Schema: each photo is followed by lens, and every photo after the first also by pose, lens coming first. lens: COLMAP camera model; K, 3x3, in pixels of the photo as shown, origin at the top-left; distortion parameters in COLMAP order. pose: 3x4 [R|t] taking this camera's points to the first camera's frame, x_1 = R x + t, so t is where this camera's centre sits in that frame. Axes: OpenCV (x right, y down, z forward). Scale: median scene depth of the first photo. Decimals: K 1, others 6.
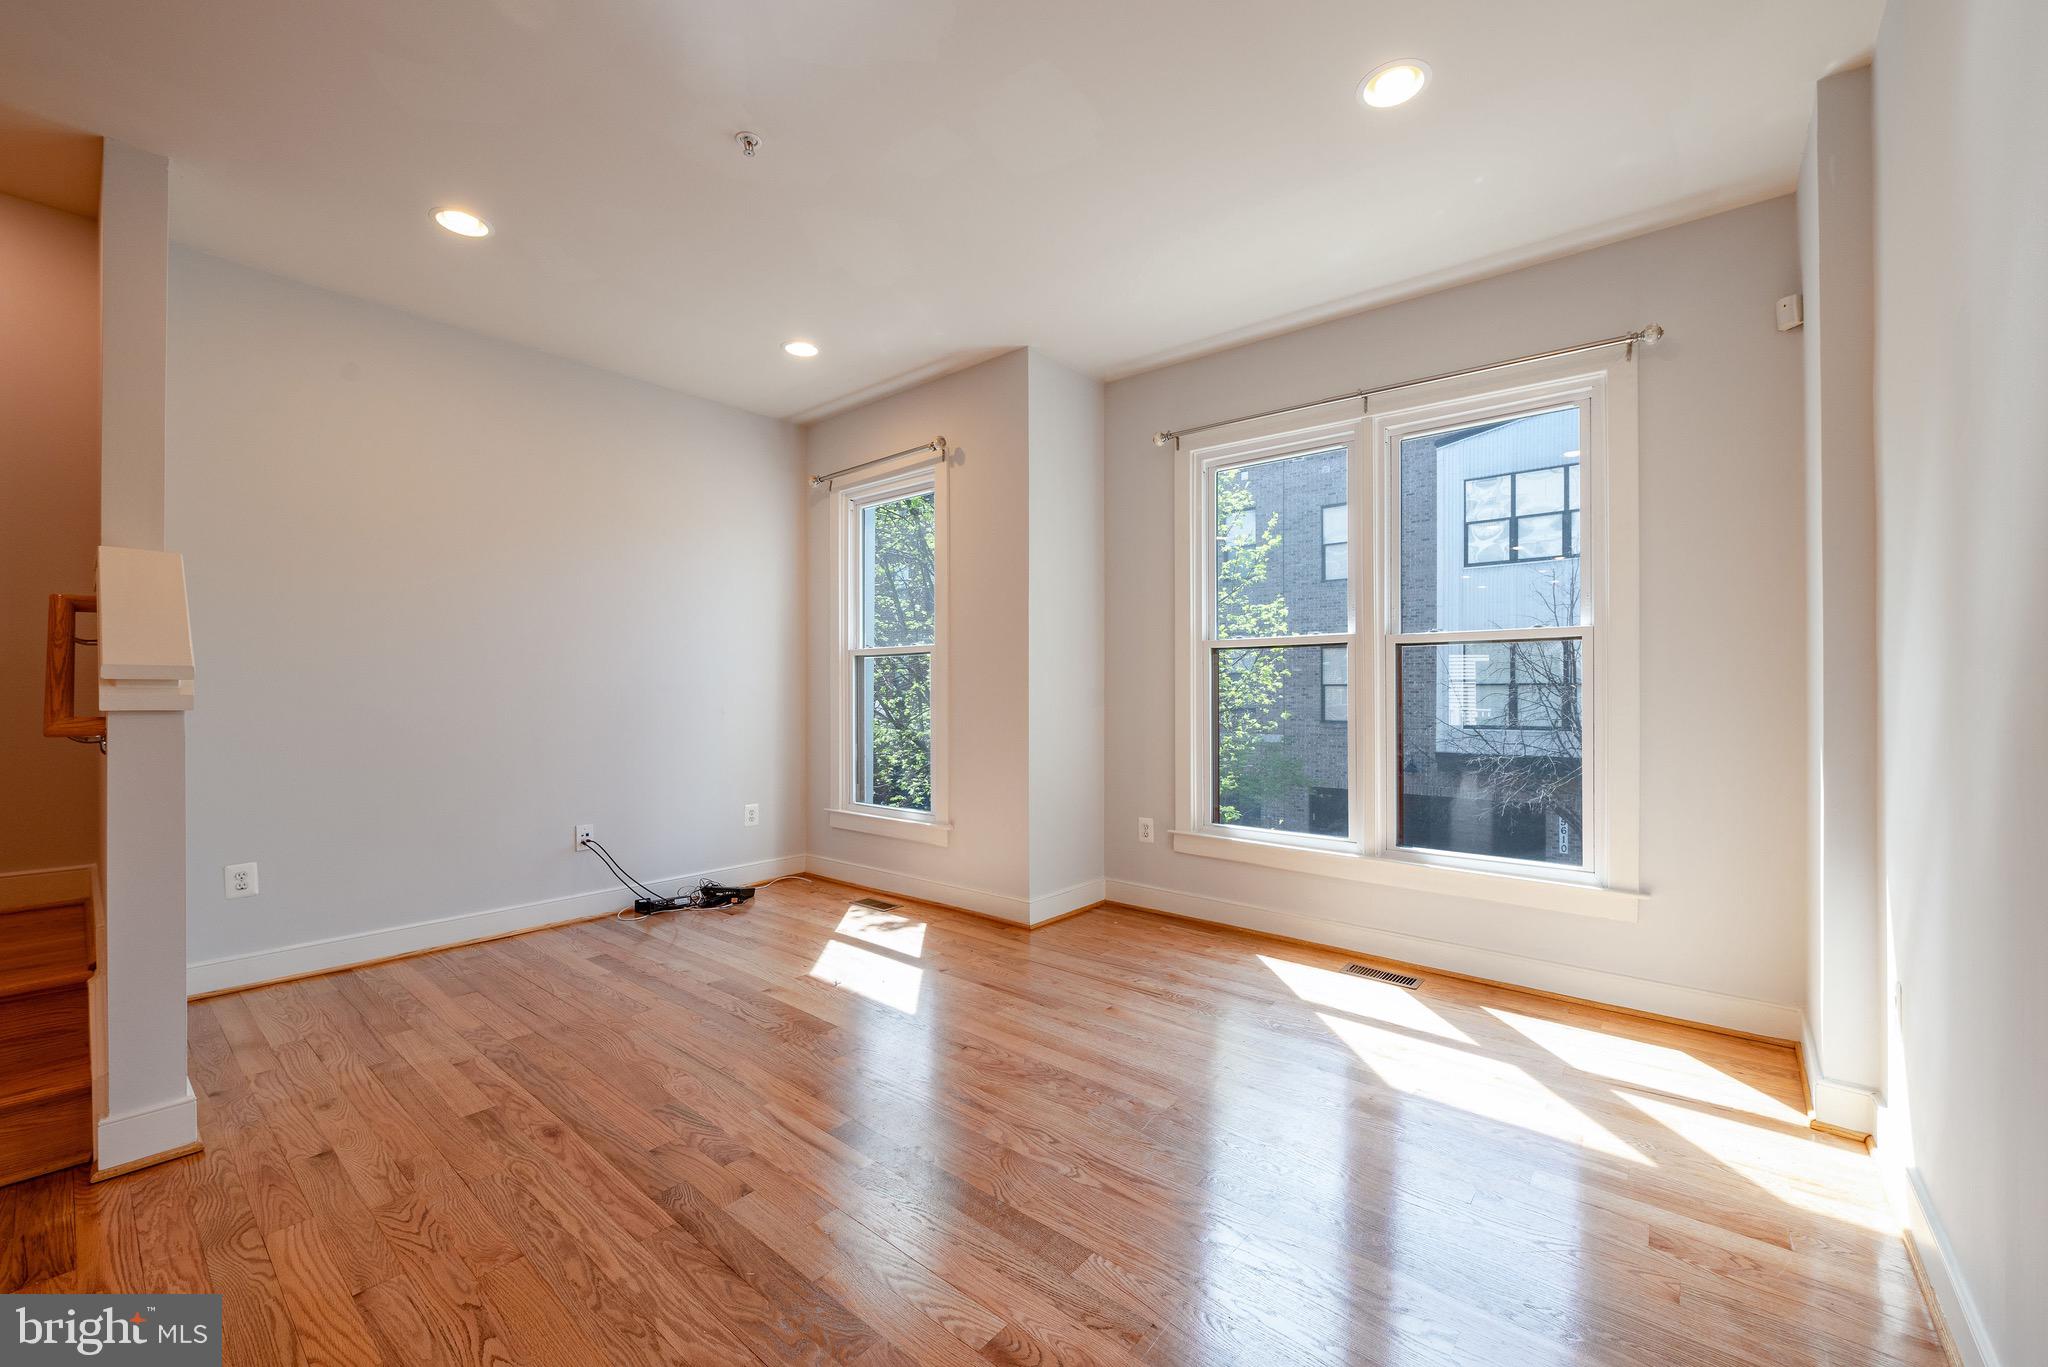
lens RADIAL K [[816.8, 0, 1032.9], [0, 816.8, 689.9], [0, 0, 1]] dist [-0.008695, -0.000470]
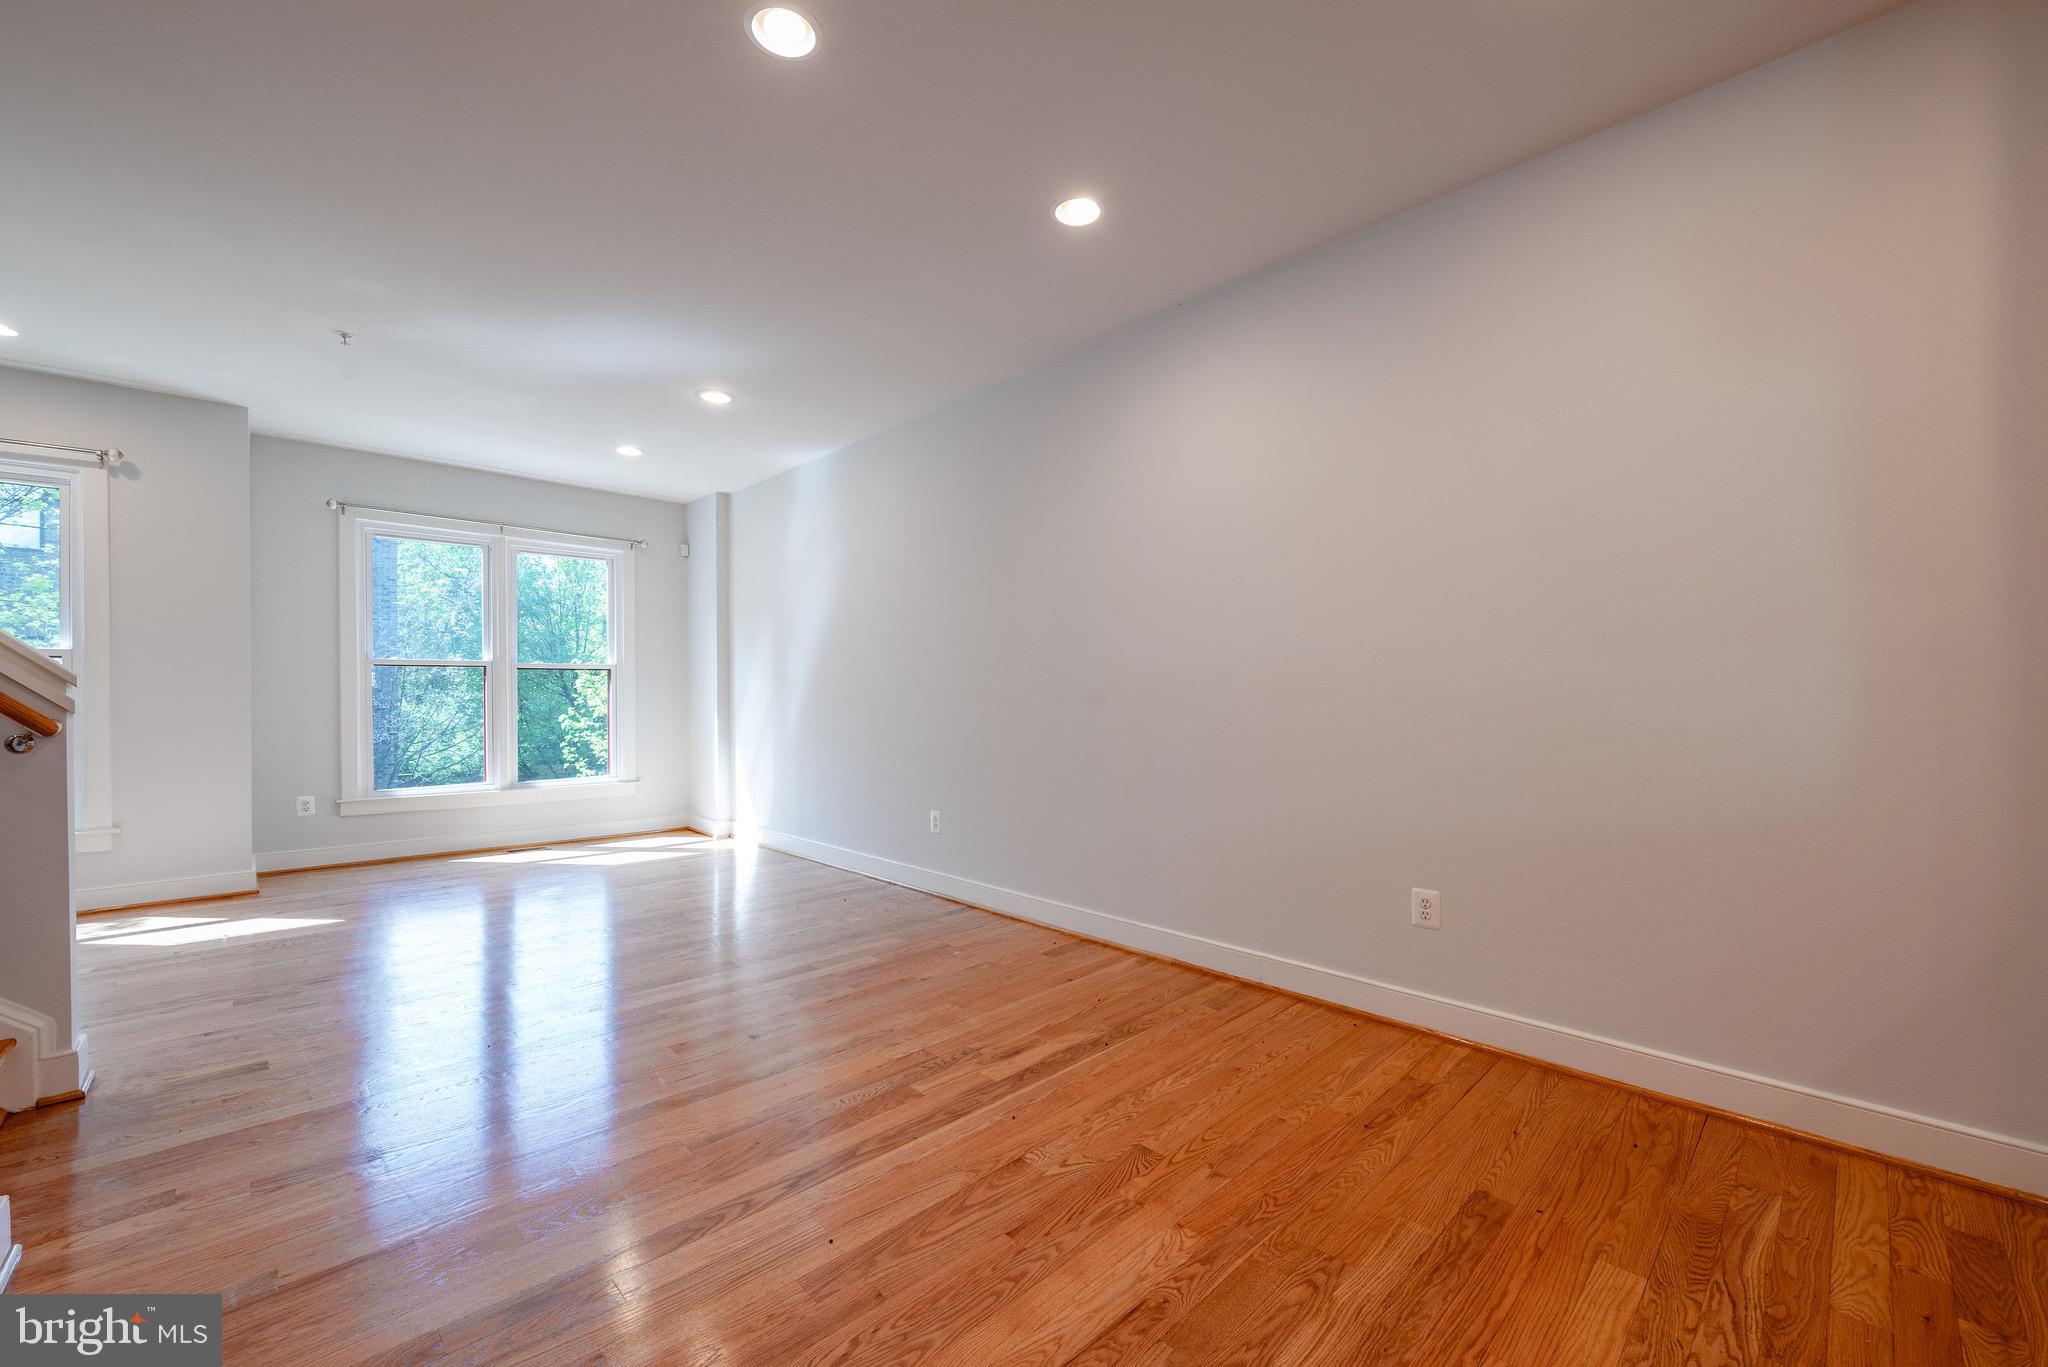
lens RADIAL K [[816.8, 0, 1032.9], [0, 816.8, 689.9], [0, 0, 1]] dist [-0.008695, -0.000470]
pose [[0.096558, 0.005505, 0.995312, -1.207090], [0.011610, 0.999910, -0.006656, 0.016761], [-0.995260, 0.012198, 0.096485, -0.290189]]
